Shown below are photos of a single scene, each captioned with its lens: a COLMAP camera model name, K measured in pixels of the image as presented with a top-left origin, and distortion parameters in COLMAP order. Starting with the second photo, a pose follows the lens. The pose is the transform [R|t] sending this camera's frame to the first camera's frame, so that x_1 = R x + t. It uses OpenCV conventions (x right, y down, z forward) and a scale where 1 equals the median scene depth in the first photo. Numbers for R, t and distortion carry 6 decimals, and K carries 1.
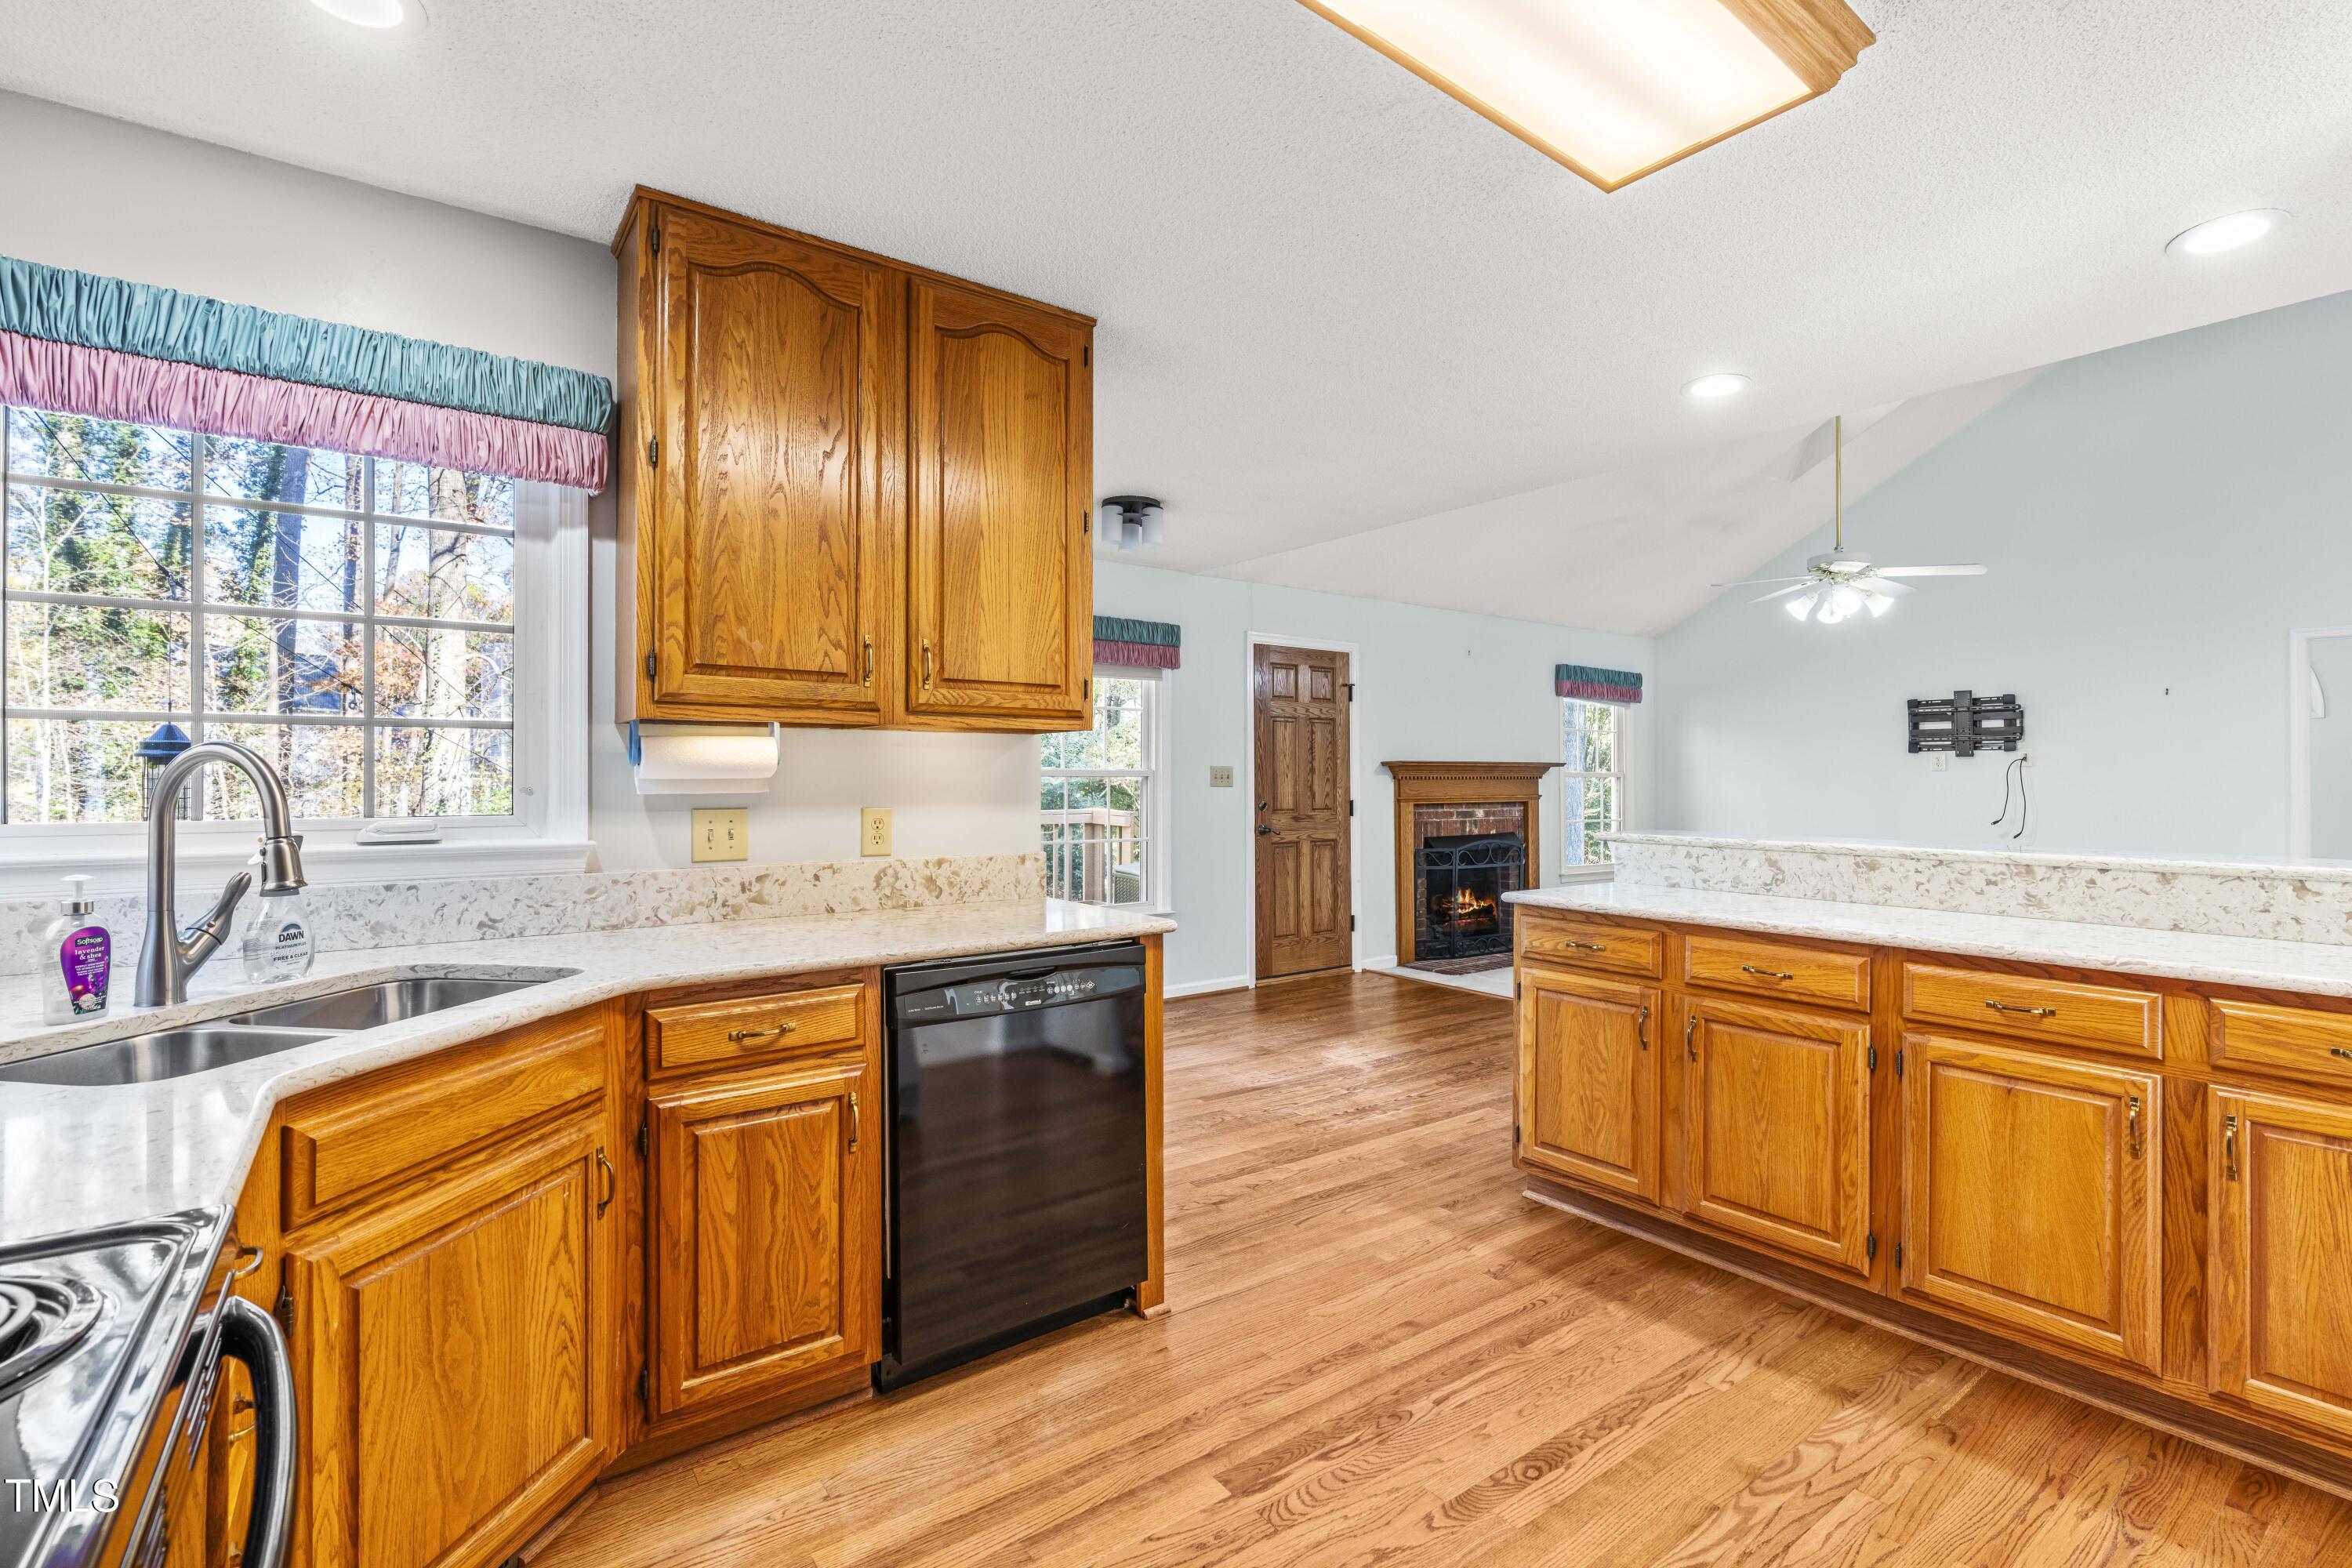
lens RADIAL K [[1065.9, 0, 1168.9], [0, 1065.9, 762.9], [0, 0, 1]] dist [-0.014294, 0.005481]
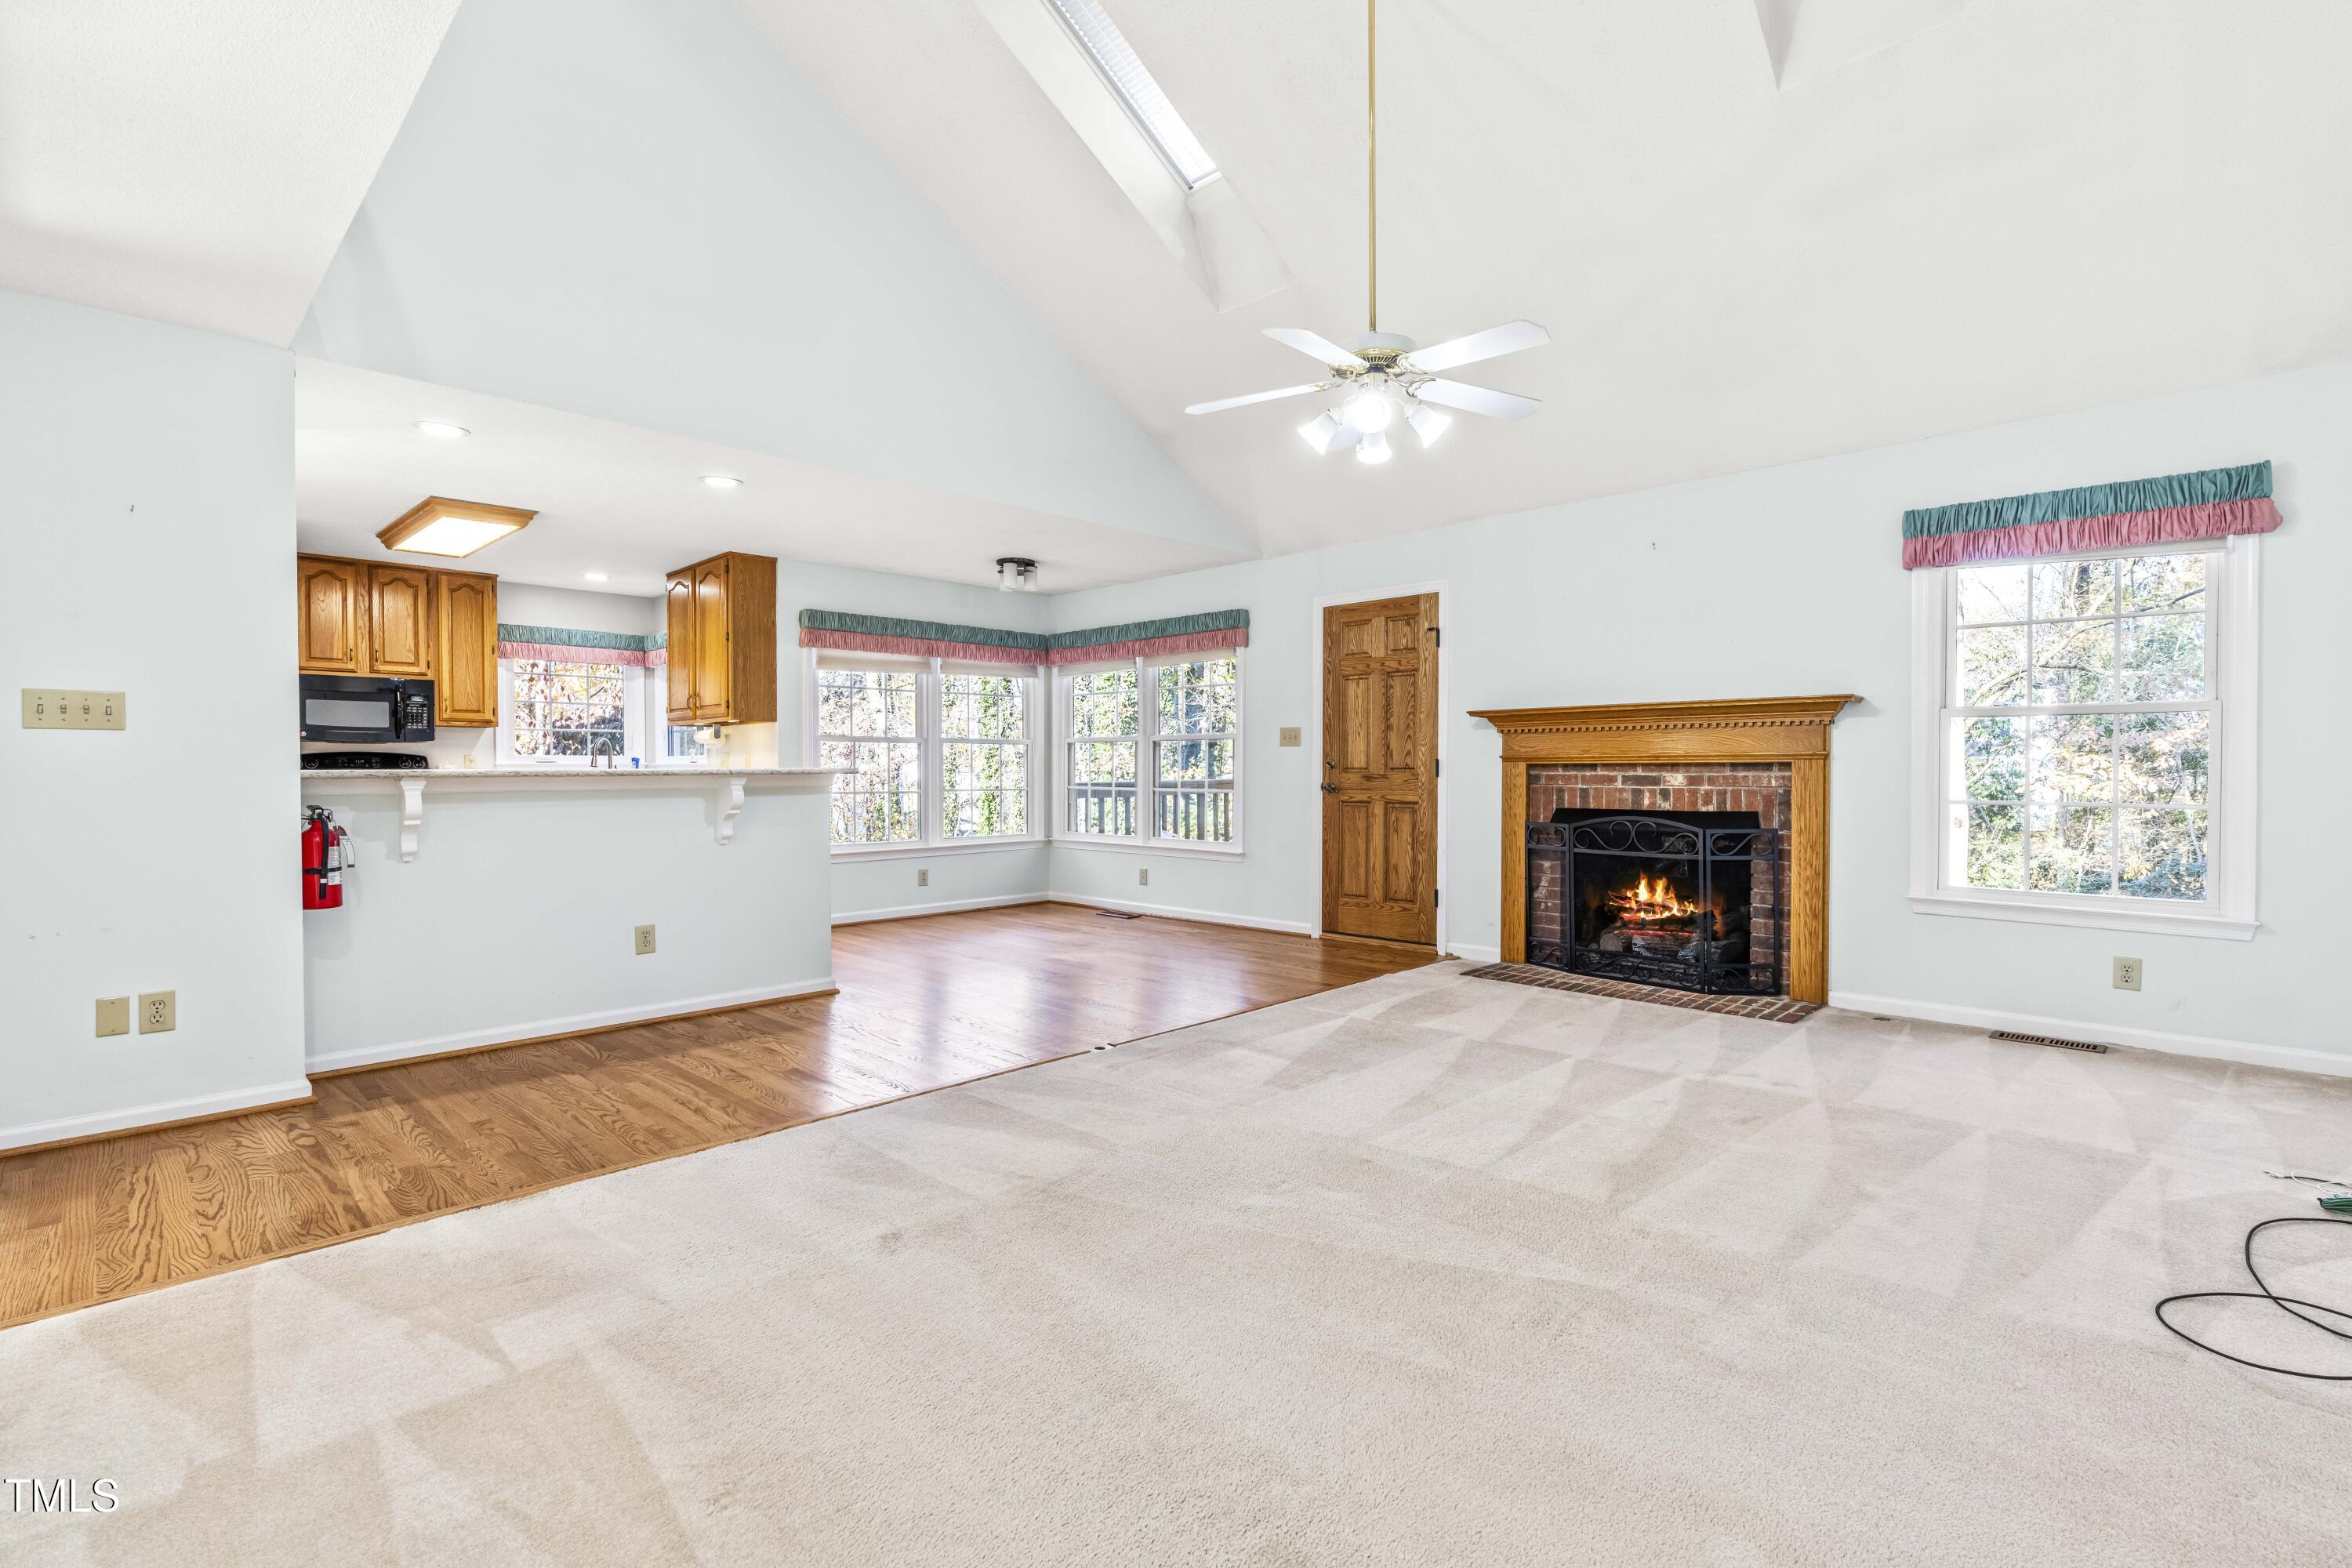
lens RADIAL K [[1065.9, 0, 1192.3], [0, 1065.9, 779.7], [0, 0, 1]] dist [-0.014294, 0.005481]
pose [[0.174310, 0.006494, -0.984669, 2.491218], [0.016903, 0.999811, 0.009586, 0.099232], [0.984546, -0.018314, 0.174167, 1.597303]]
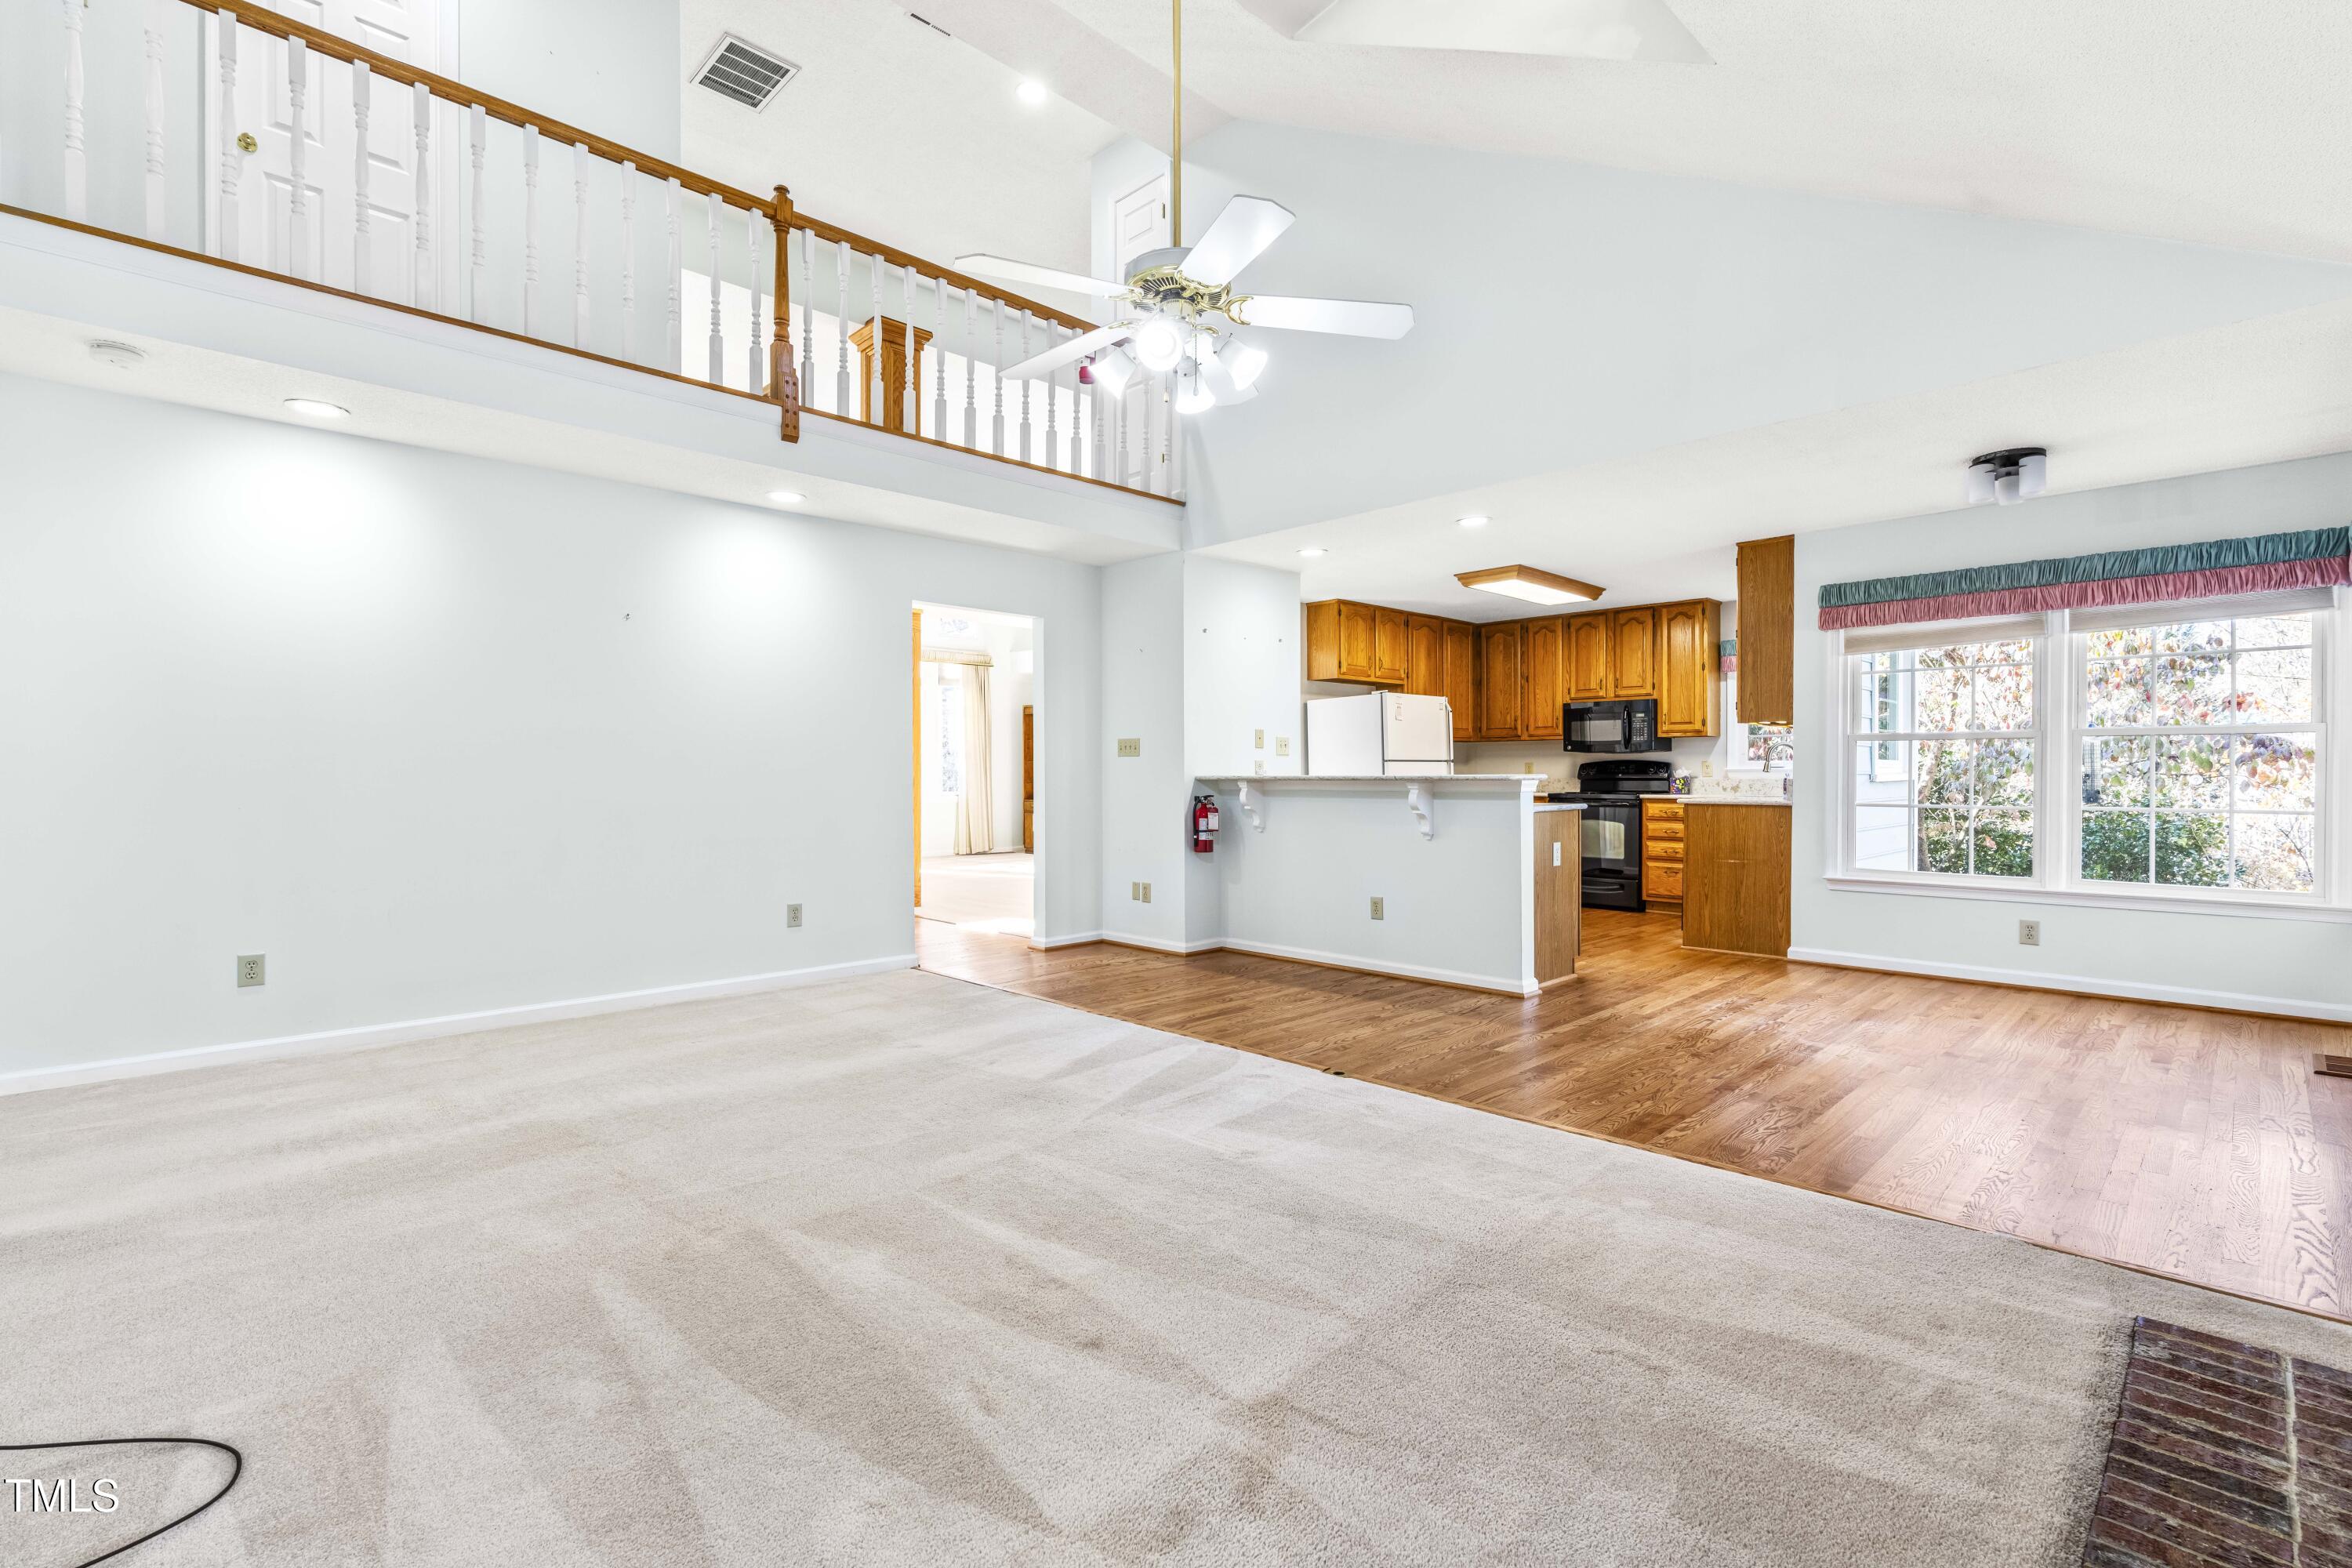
lens RADIAL K [[1065.9, 0, 1187.1], [0, 1065.9, 795.0], [0, 0, 1]] dist [-0.014294, 0.005481]
pose [[-0.989864, 0.001388, -0.142009, 1.409116], [0.000493, 0.999980, 0.006337, 0.107849], [0.142015, 0.006203, -0.989845, 3.069135]]
